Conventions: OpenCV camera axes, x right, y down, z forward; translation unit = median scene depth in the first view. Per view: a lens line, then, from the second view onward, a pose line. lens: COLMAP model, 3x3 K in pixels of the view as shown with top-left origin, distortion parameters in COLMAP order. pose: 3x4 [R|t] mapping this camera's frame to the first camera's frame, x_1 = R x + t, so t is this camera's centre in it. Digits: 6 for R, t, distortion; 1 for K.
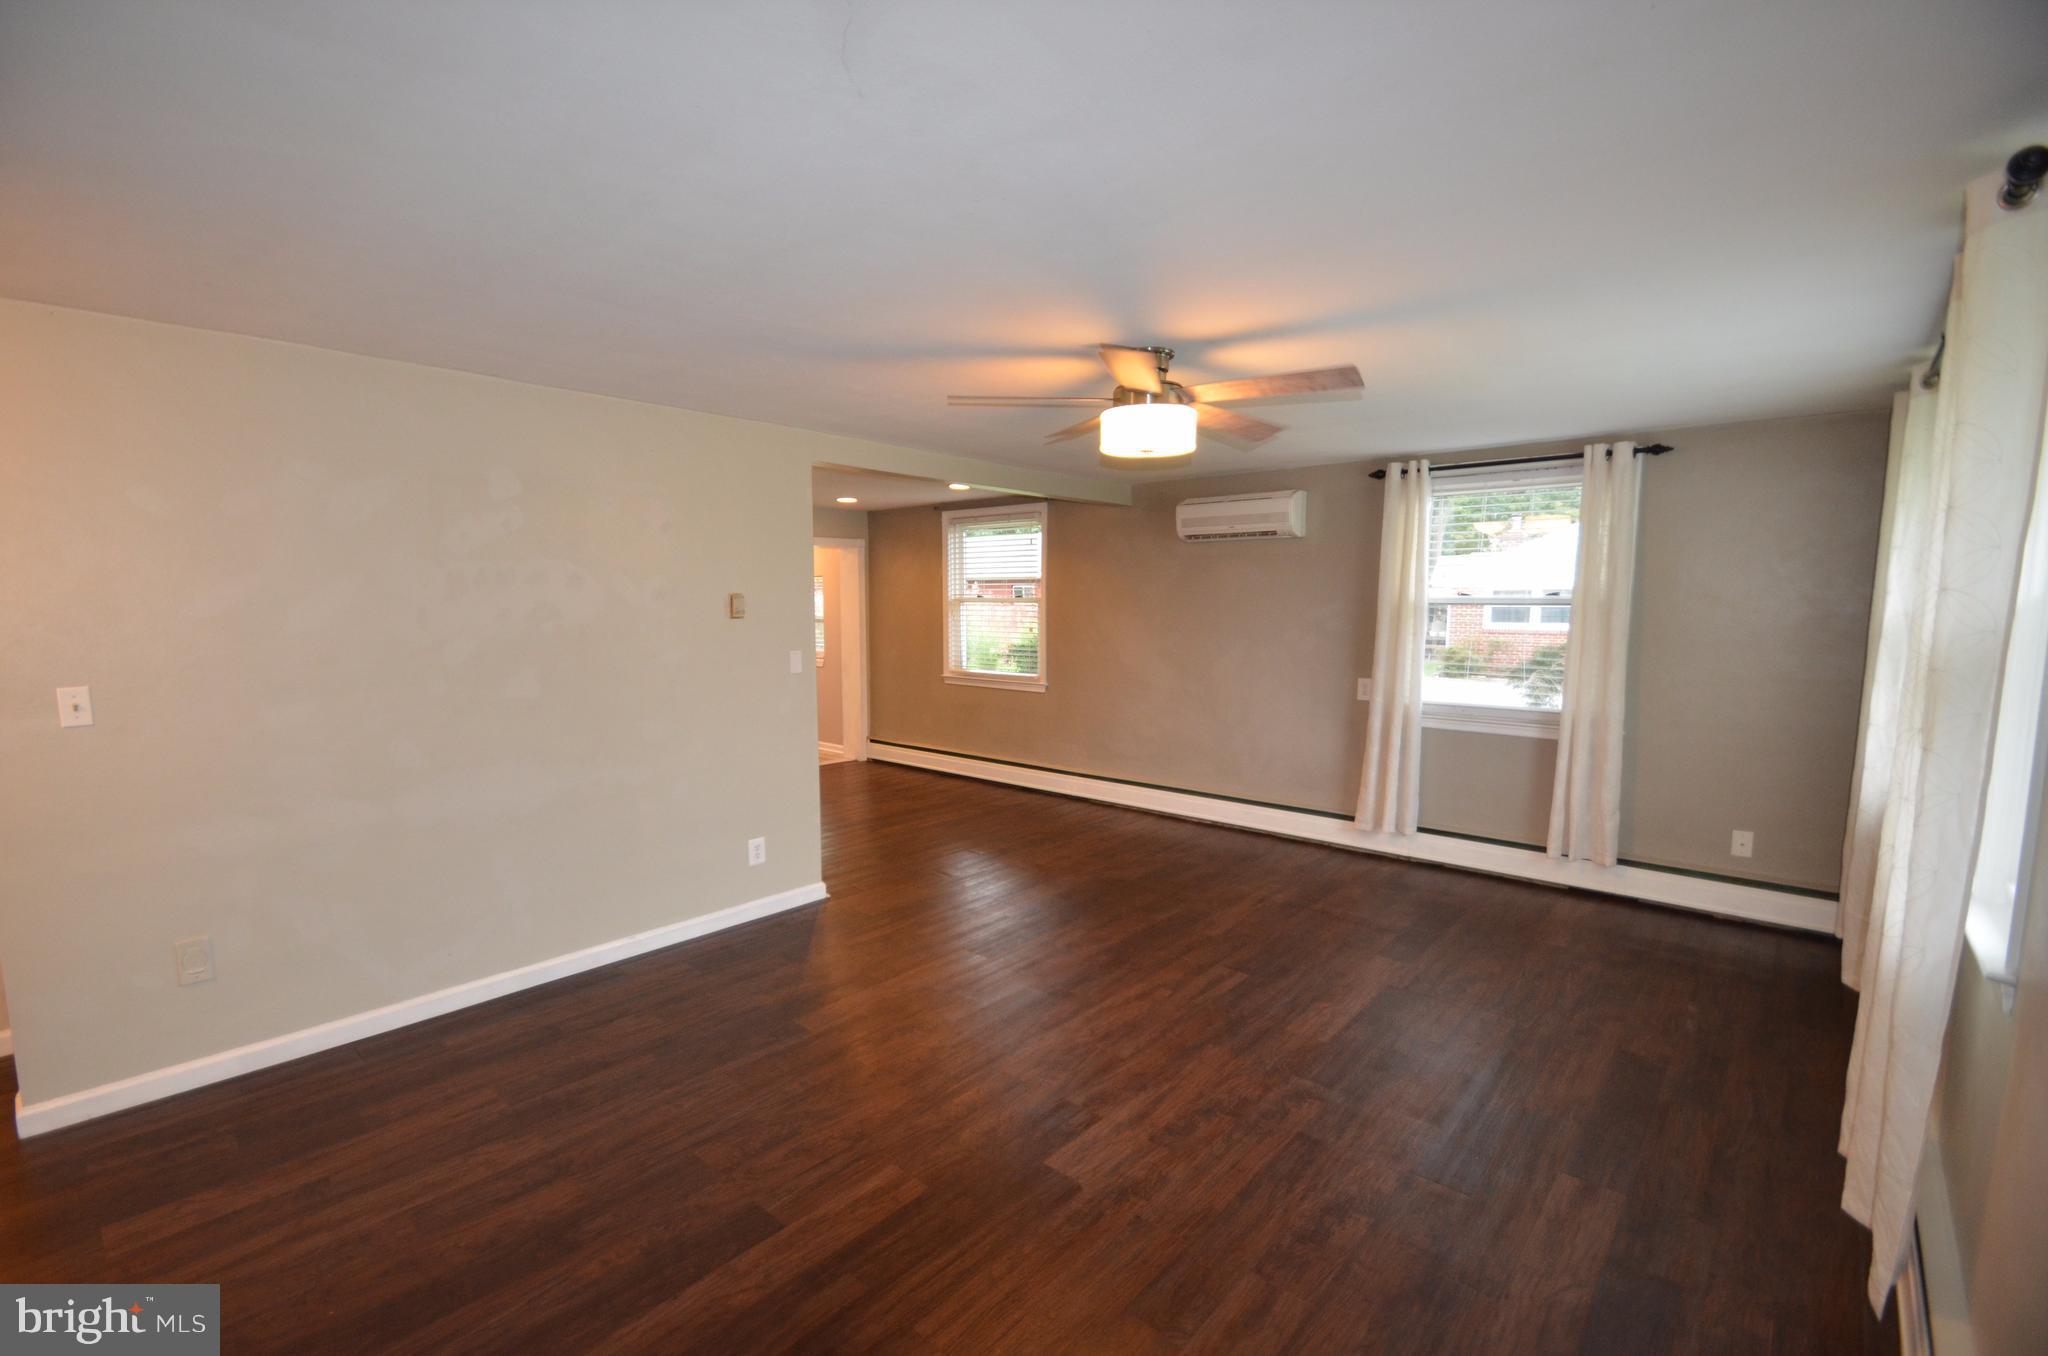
lens RADIAL K [[893.8, 0, 992.2], [0, 893.8, 703.6], [0, 0, 1]] dist [0.003087, -0.005106]
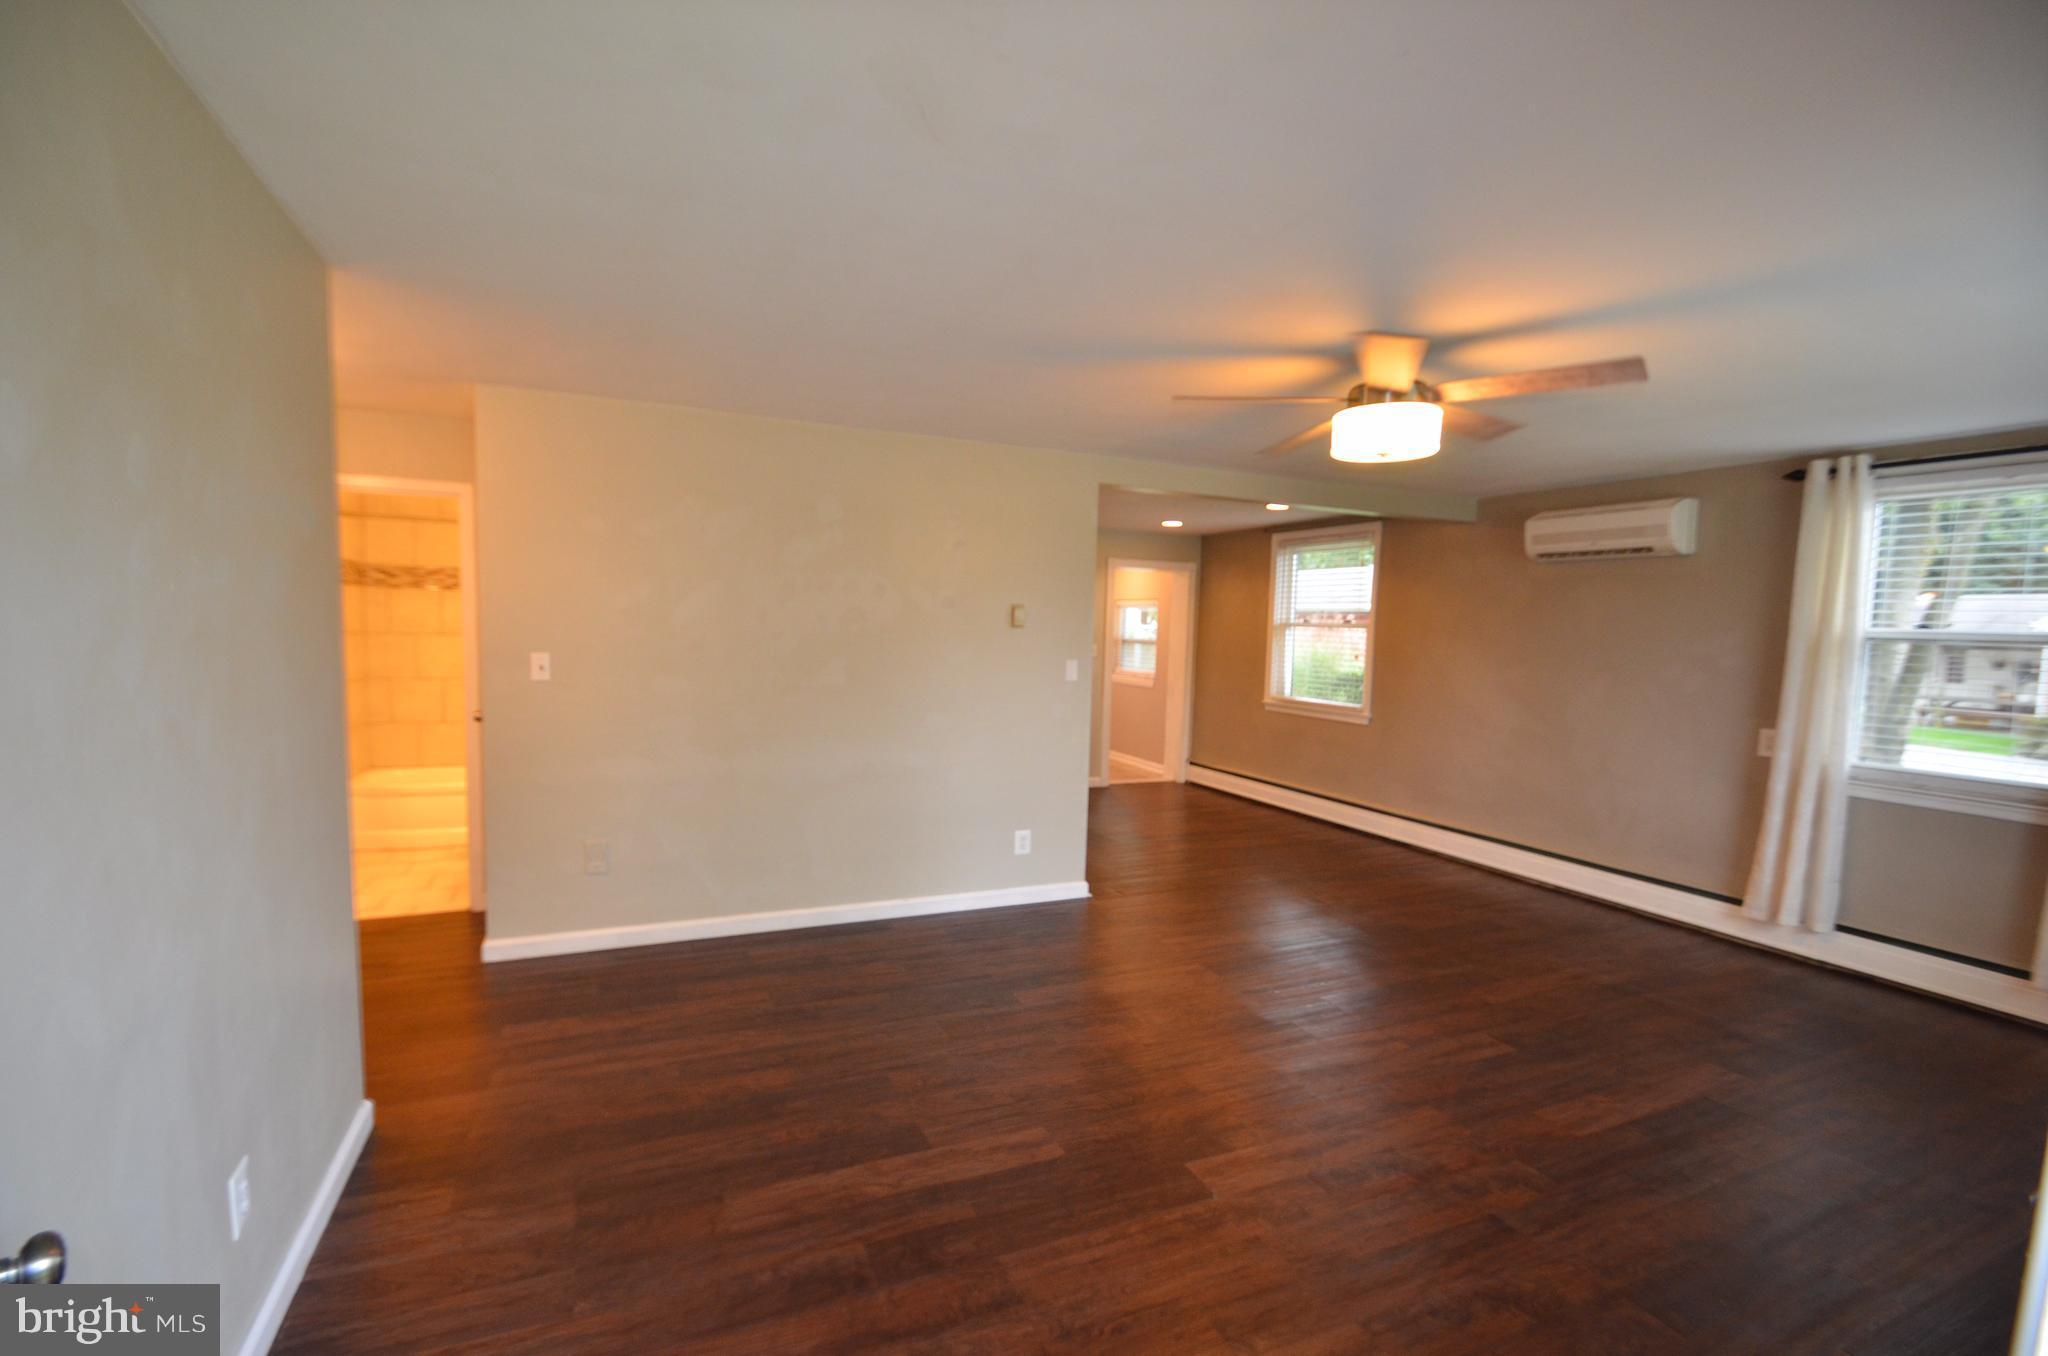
lens RADIAL K [[896.0, 0, 993.2], [0, 896.0, 699.2], [0, 0, 1]] dist [0.013659, -0.016154]
pose [[0.910542, 0.059905, -0.409054, 0.129969], [-0.075838, 0.996859, -0.022826, 0.018498], [0.406401, 0.051806, 0.912225, -0.016328]]
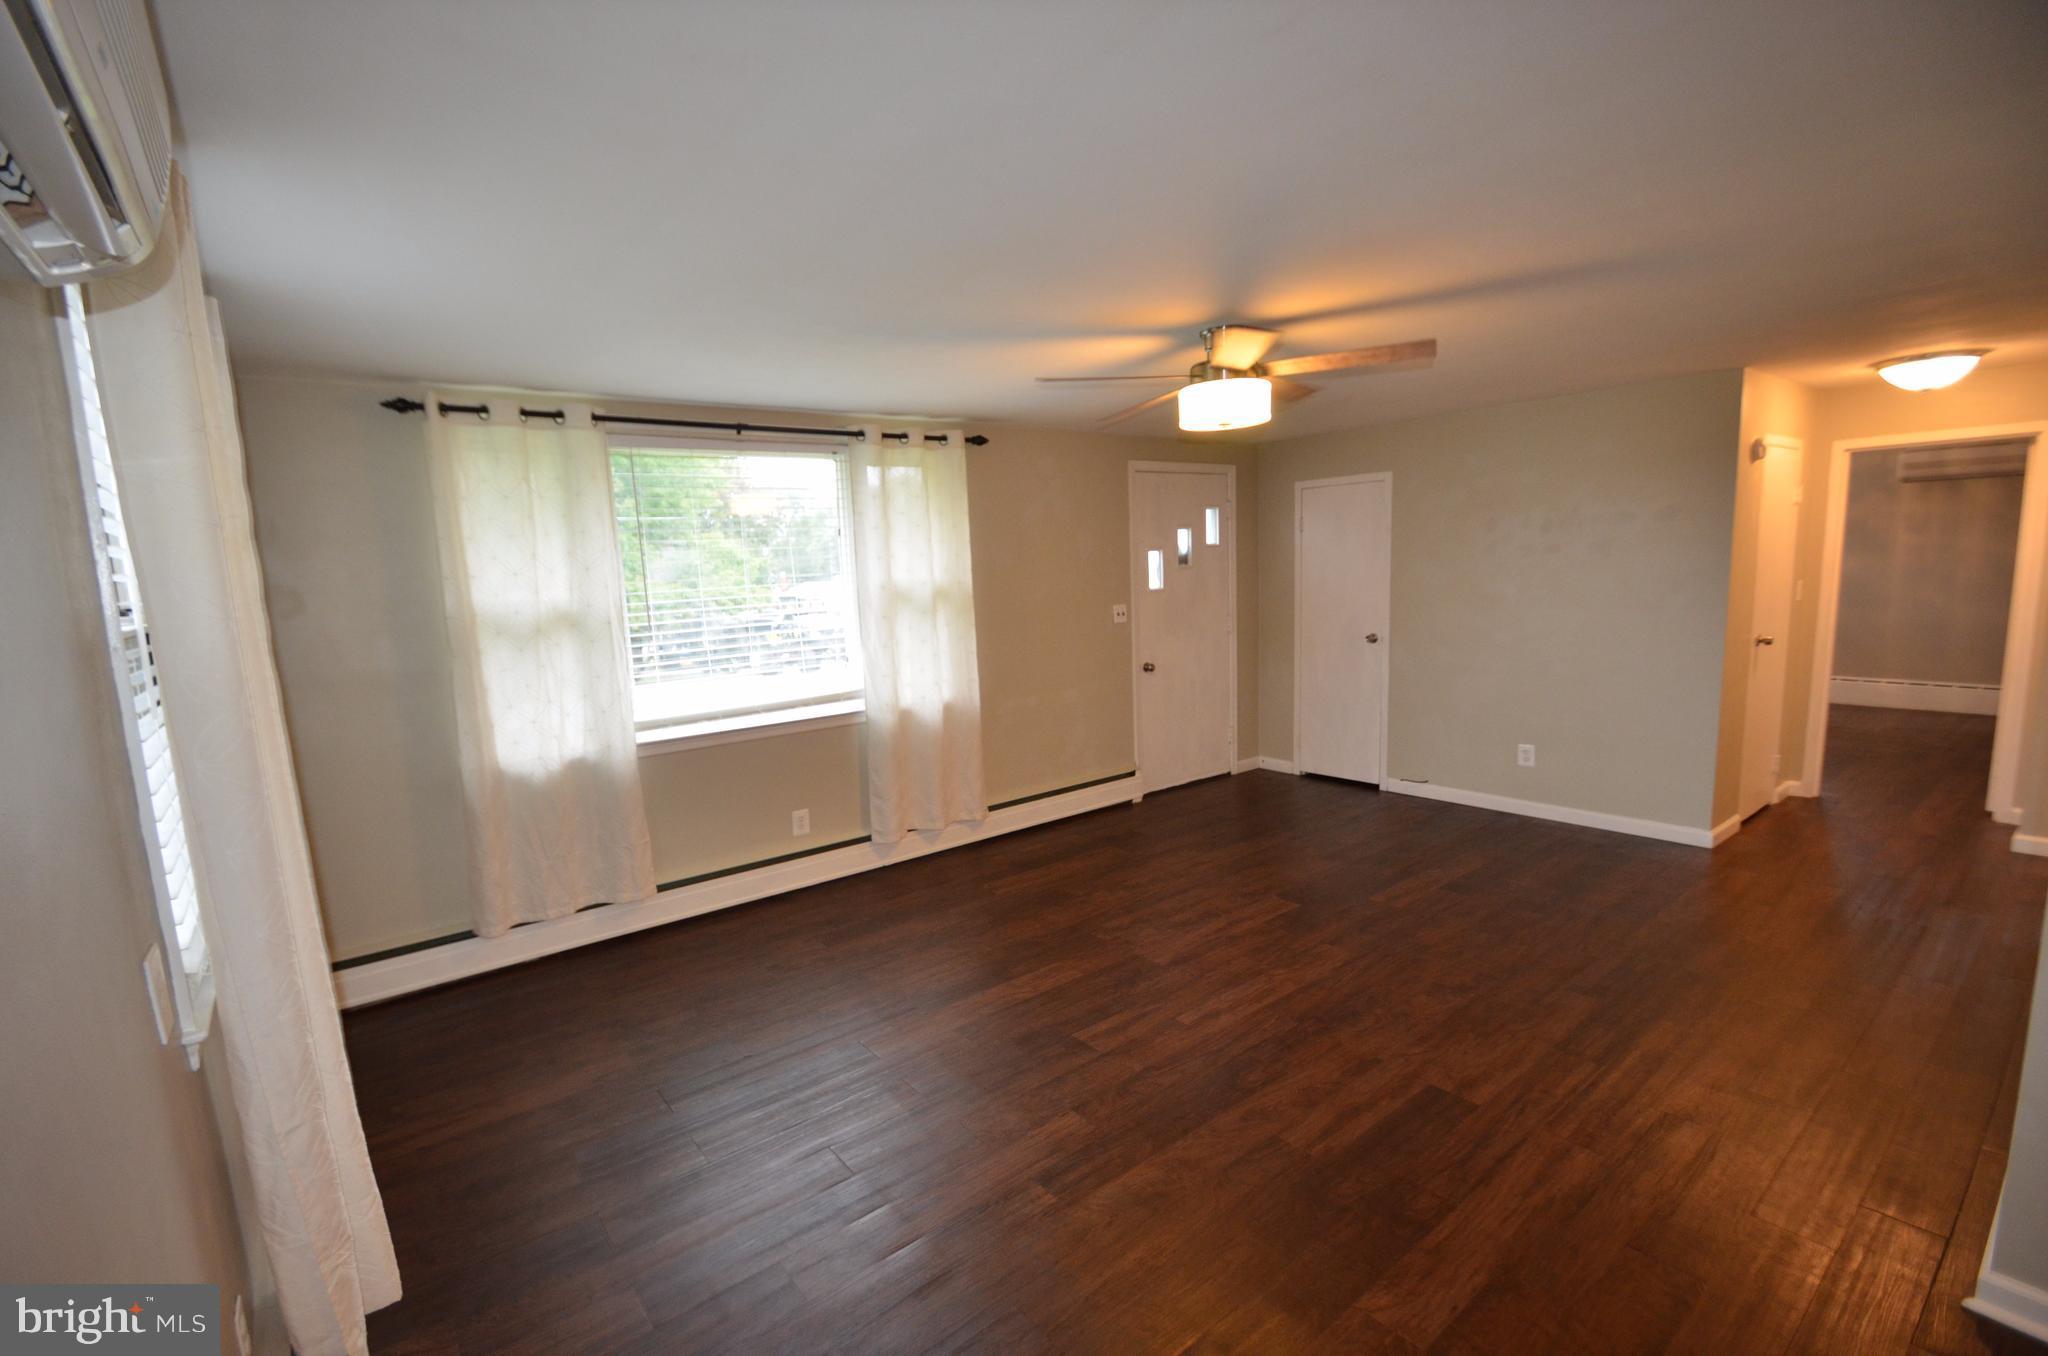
lens RADIAL K [[896.0, 0, 991.7], [0, 896.0, 698.8], [0, 0, 1]] dist [0.013659, -0.016154]
pose [[-0.982966, 0.017482, 0.182955, 0.164620], [0.065412, 0.963560, 0.259369, -0.169767], [-0.171754, 0.266919, -0.948291, 1.375663]]
